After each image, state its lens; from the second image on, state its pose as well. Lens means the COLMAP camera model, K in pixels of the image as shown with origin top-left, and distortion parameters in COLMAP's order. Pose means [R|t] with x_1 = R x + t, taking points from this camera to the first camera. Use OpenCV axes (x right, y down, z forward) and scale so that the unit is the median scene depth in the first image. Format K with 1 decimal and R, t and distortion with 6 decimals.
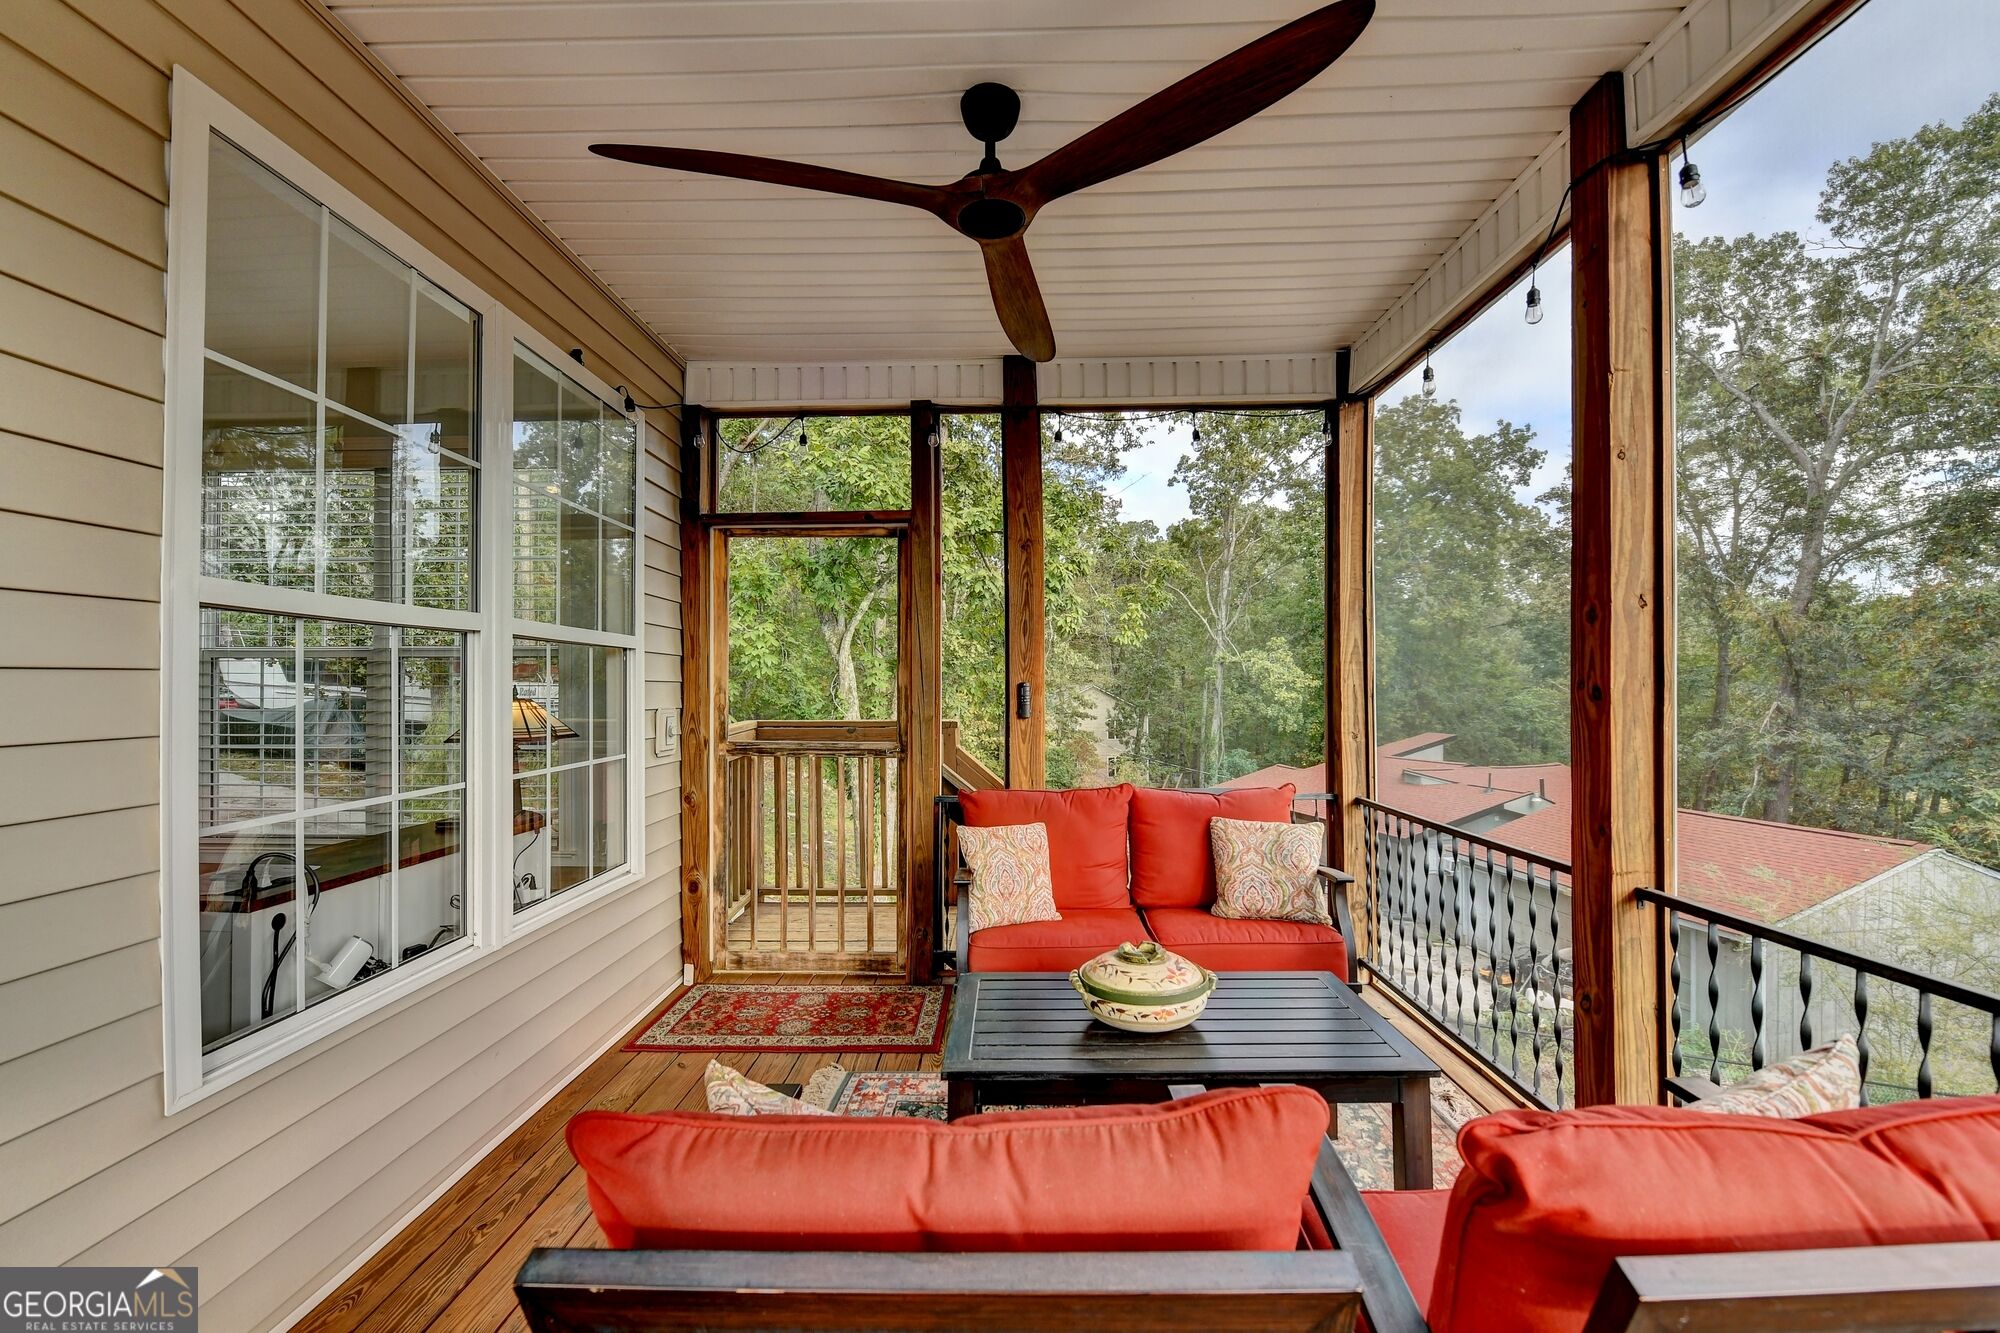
lens RADIAL K [[798.4, 0, 985.9], [0, 798.4, 678.0], [0, 0, 1]] dist [-0.013881, -0.000210]
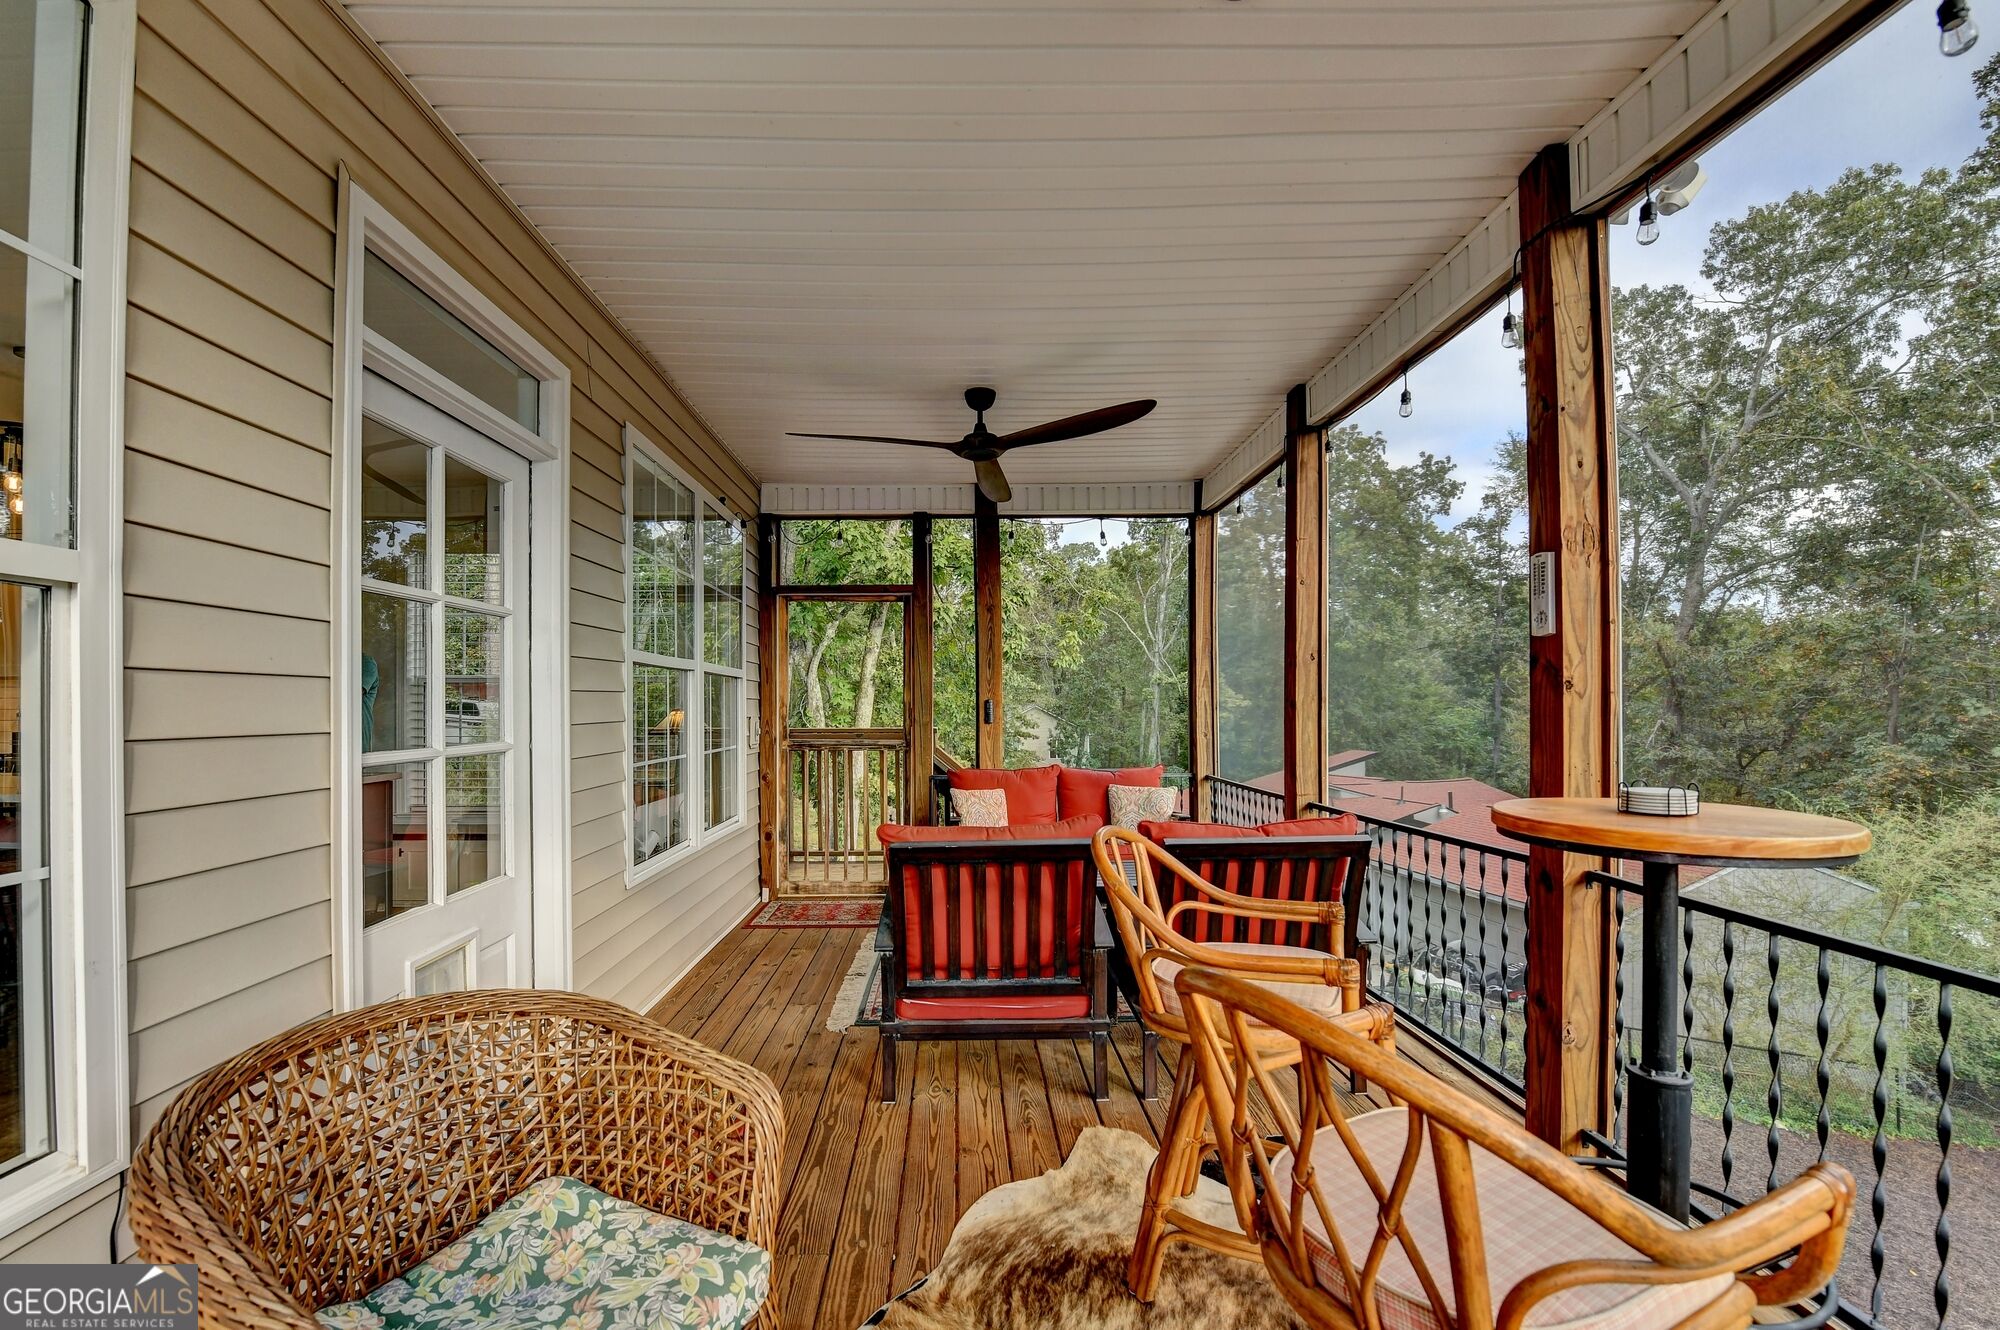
lens RADIAL K [[830.8, 0, 949.8], [0, 830.8, 700.0], [0, 0, 1]] dist [-0.016725, -0.000888]
pose [[0.999522, -0.000519, 0.030927, -0.072101], [0.000475, 0.999999, 0.001424, 0.003724], [-0.030928, -0.001408, 0.999521, -0.548865]]
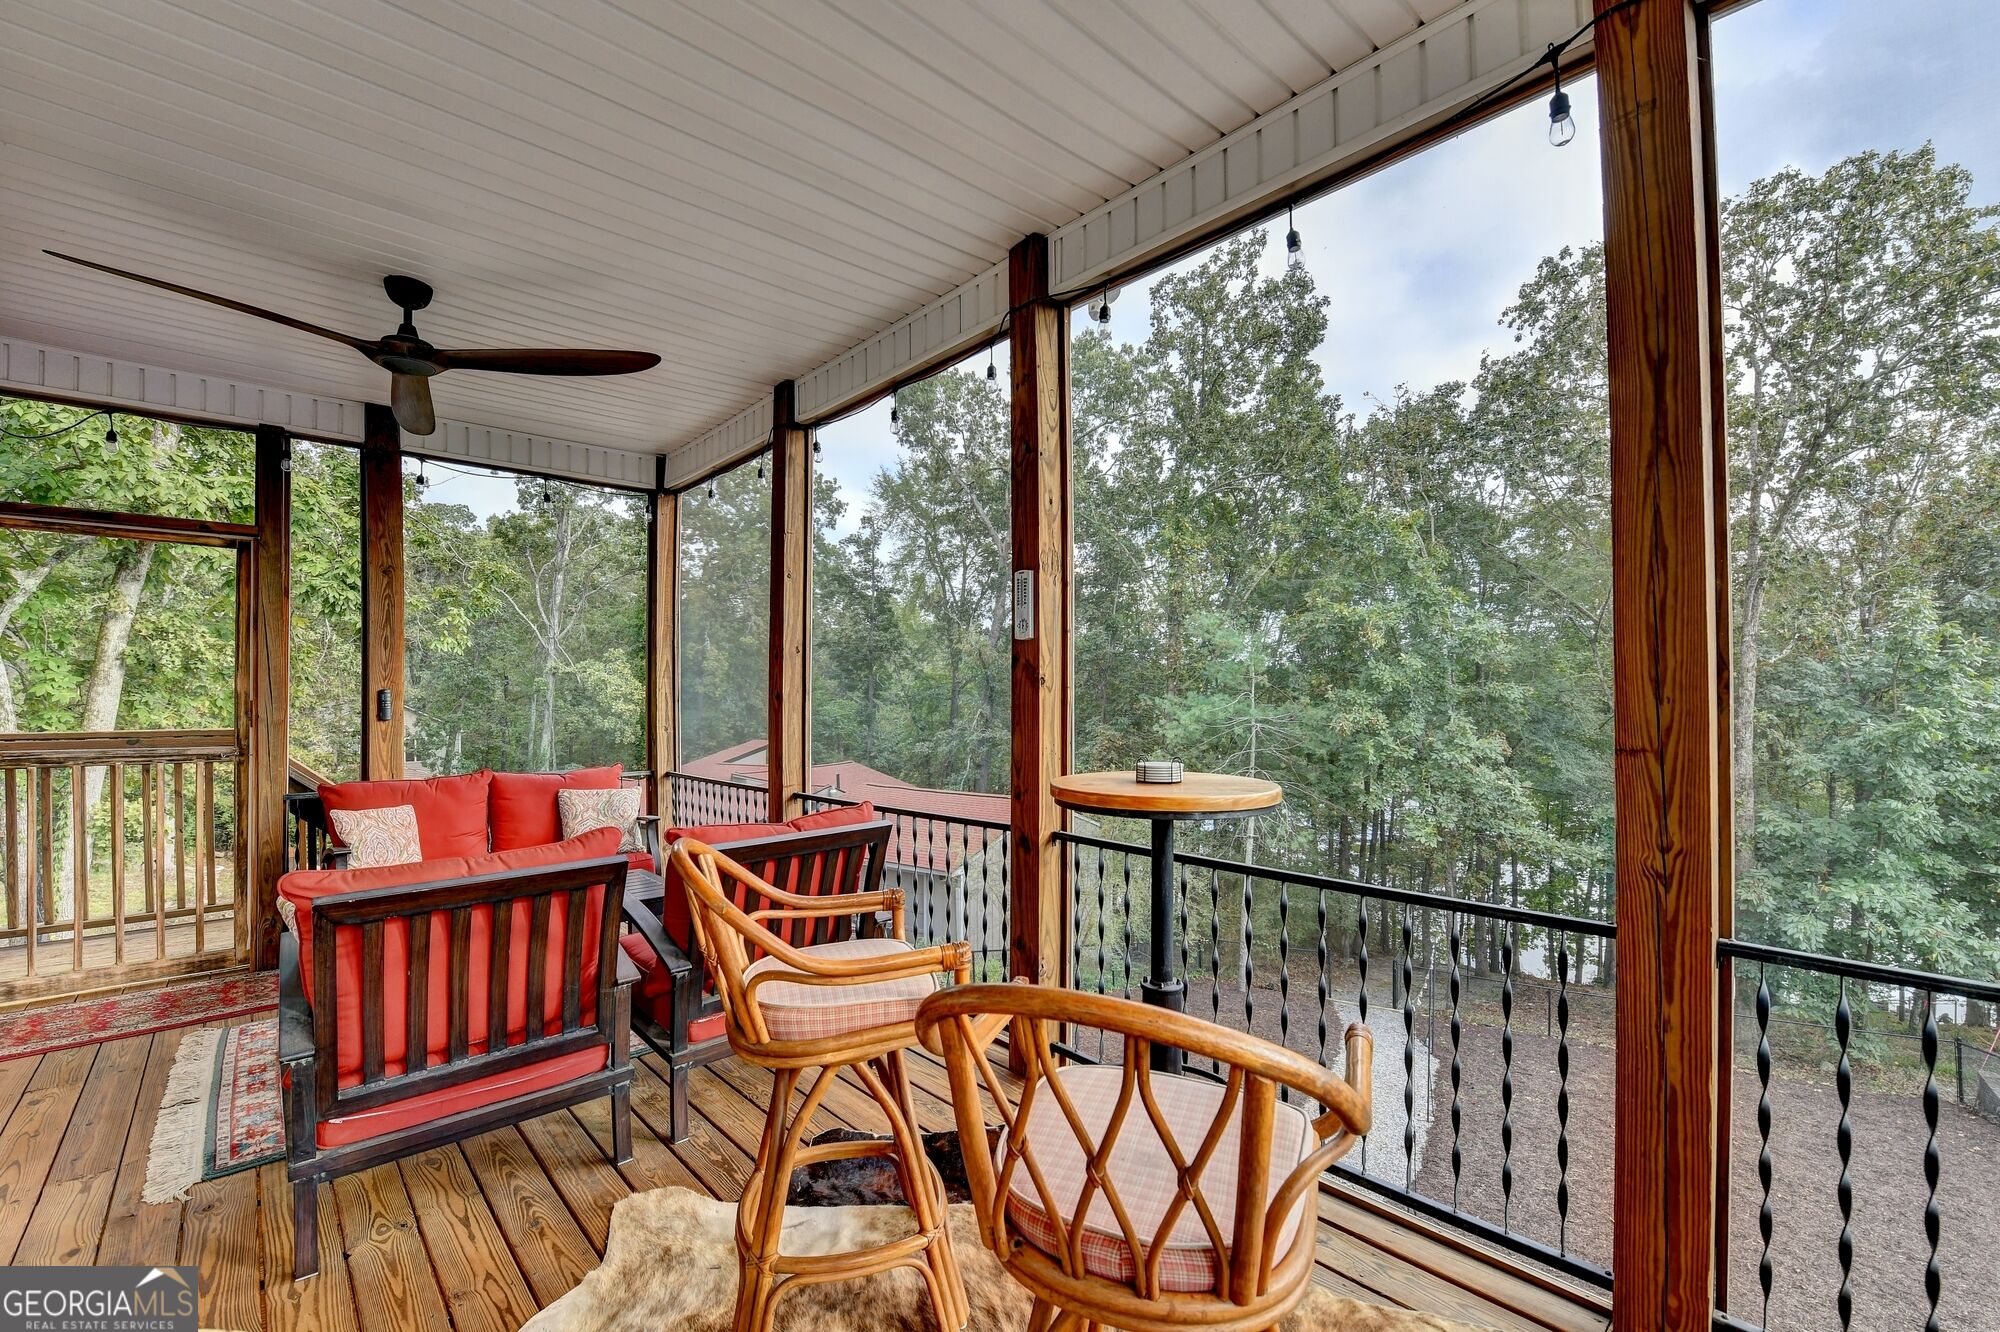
lens RADIAL K [[834.1, 0, 998.1], [0, 834.1, 691.0], [0, 0, 1]] dist [-0.019282, -0.000852]
pose [[0.709431, 0.005709, 0.704752, -0.157655], [-0.006107, 0.999979, -0.001952, 0.004644], [-0.704749, -0.002919, 0.709451, -0.455766]]
